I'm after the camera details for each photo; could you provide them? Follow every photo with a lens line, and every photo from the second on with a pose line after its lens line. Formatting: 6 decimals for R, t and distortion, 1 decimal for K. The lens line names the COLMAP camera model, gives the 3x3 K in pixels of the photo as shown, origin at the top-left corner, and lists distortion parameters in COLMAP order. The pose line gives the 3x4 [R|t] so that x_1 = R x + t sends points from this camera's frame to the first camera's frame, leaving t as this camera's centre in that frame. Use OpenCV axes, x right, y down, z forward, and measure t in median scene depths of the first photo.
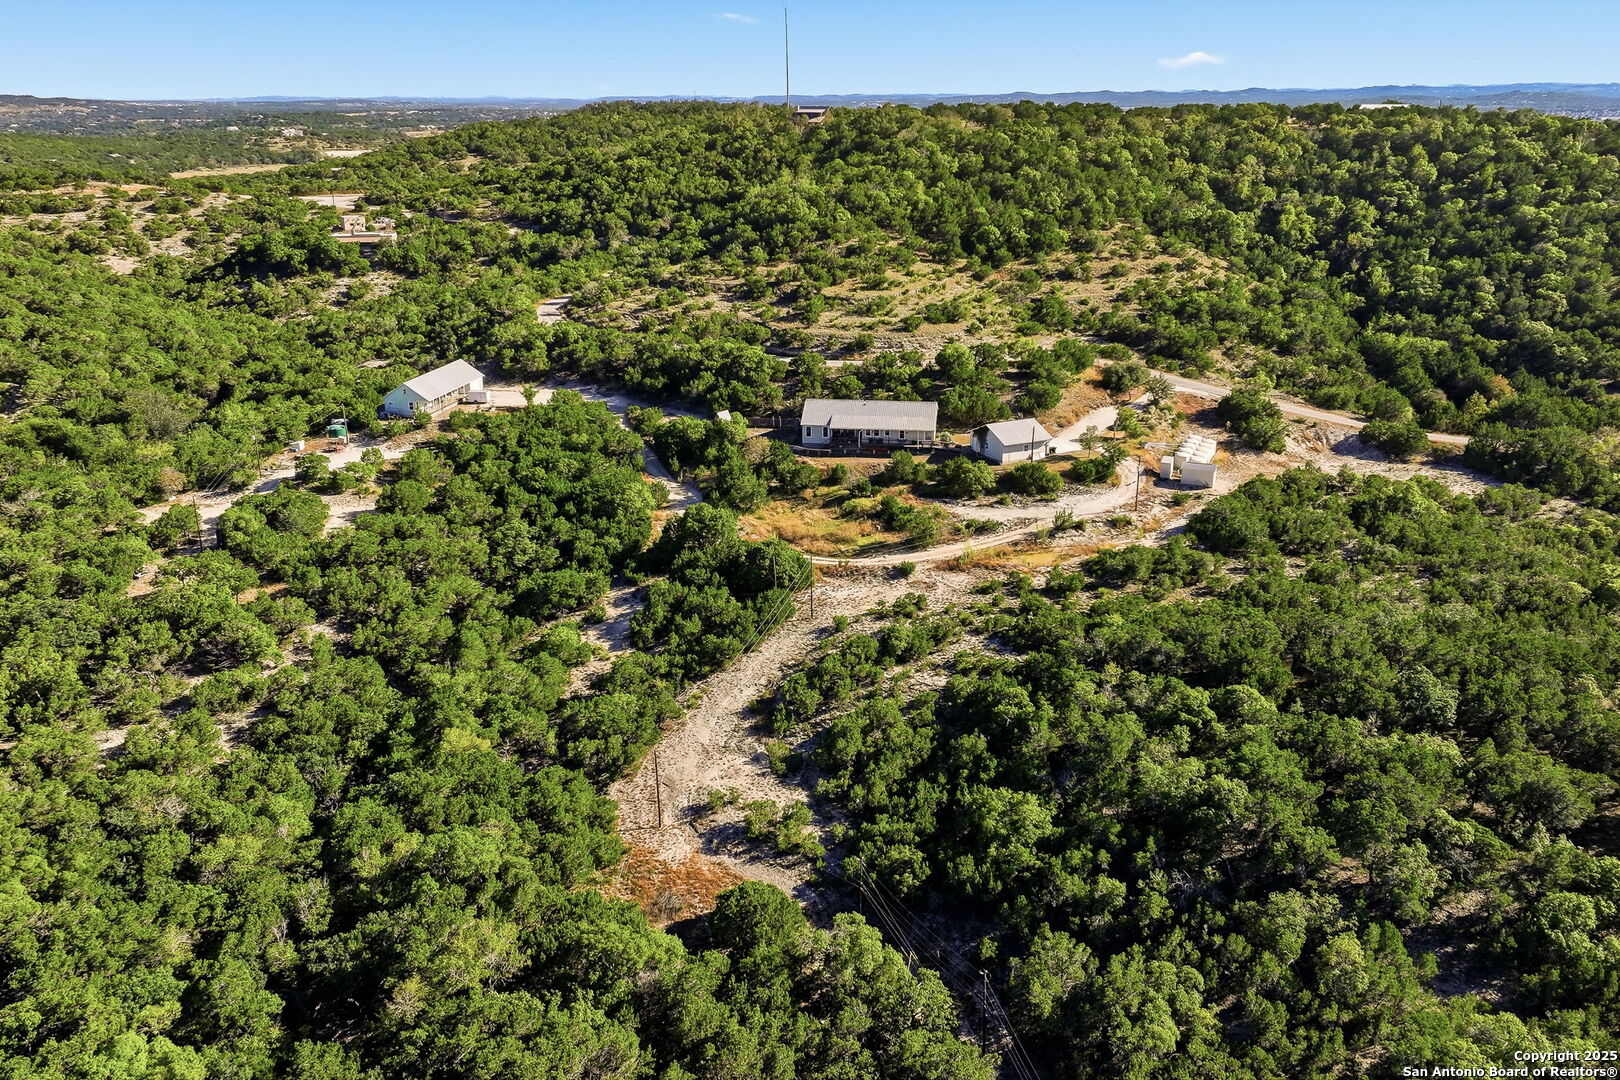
lens RADIAL K [[1301.4, 0, 810.0], [0, 1301.4, 540.0], [0, 0, 1]] dist [0.003813, -0.007487]
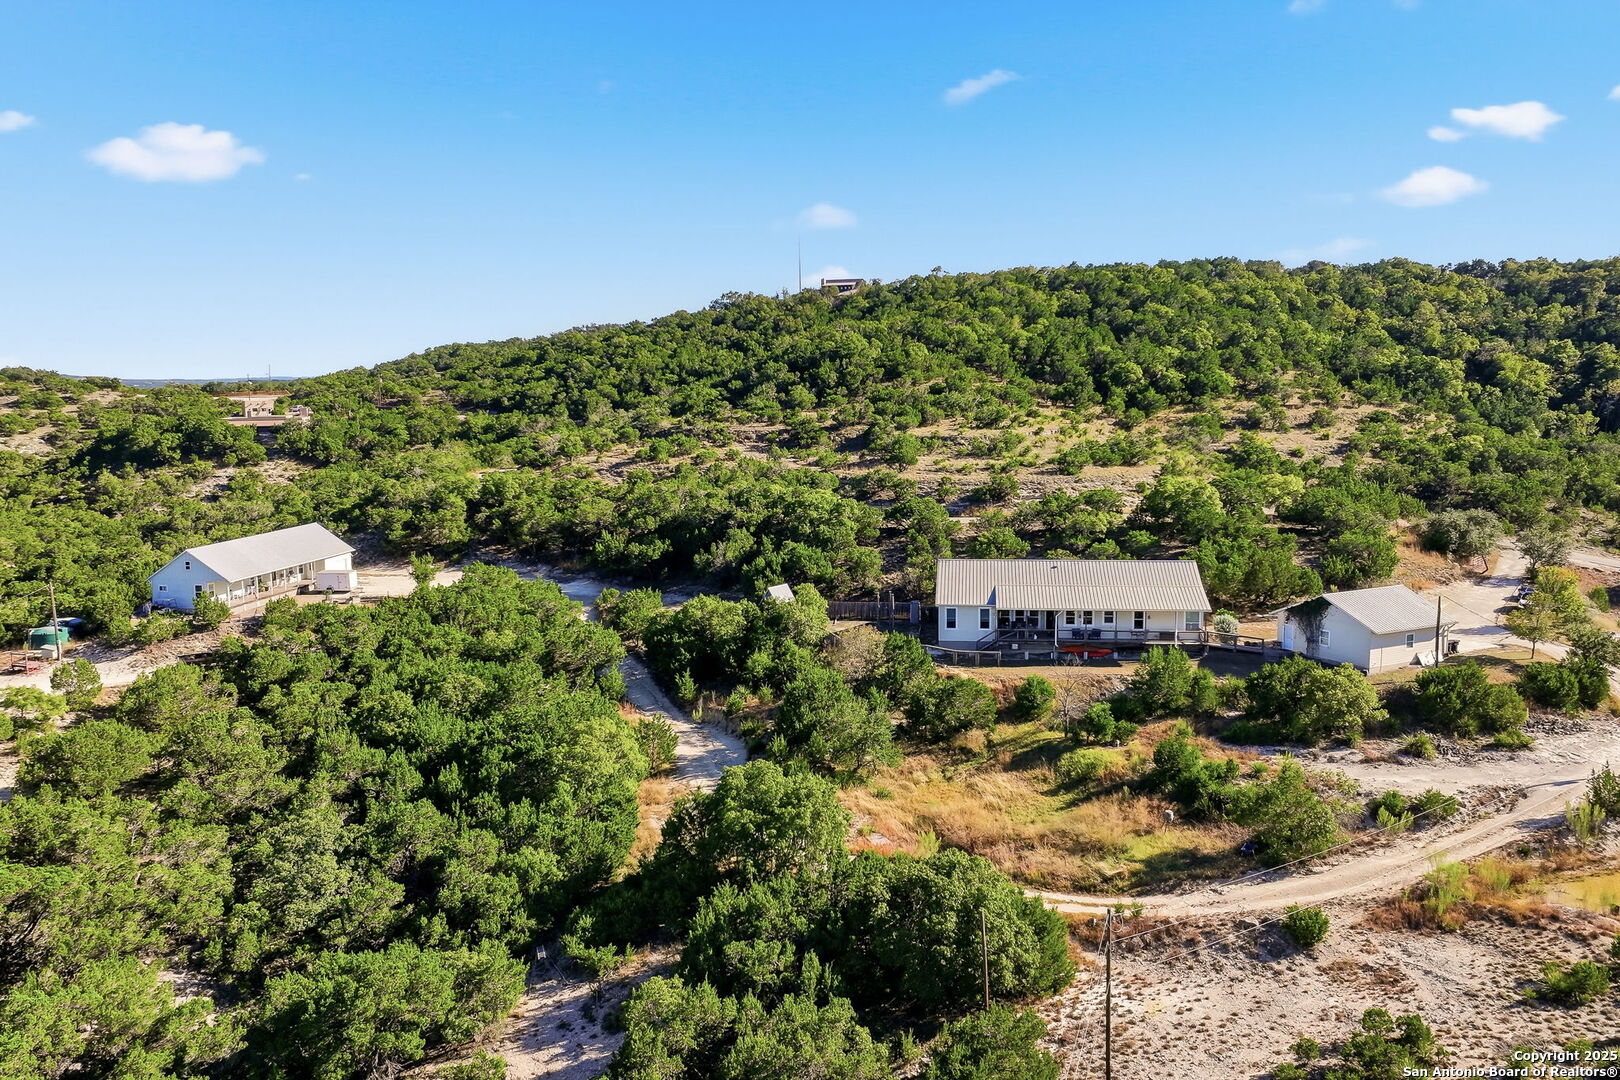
lens RADIAL K [[1301.4, 0, 810.0], [0, 1301.4, 540.0], [0, 0, 1]] dist [0.003813, -0.007487]
pose [[0.999891, -0.011691, 0.009002, -0.057772], [0.013277, 0.979022, -0.203322, -0.010645], [-0.006436, 0.203419, 0.979071, 0.480177]]
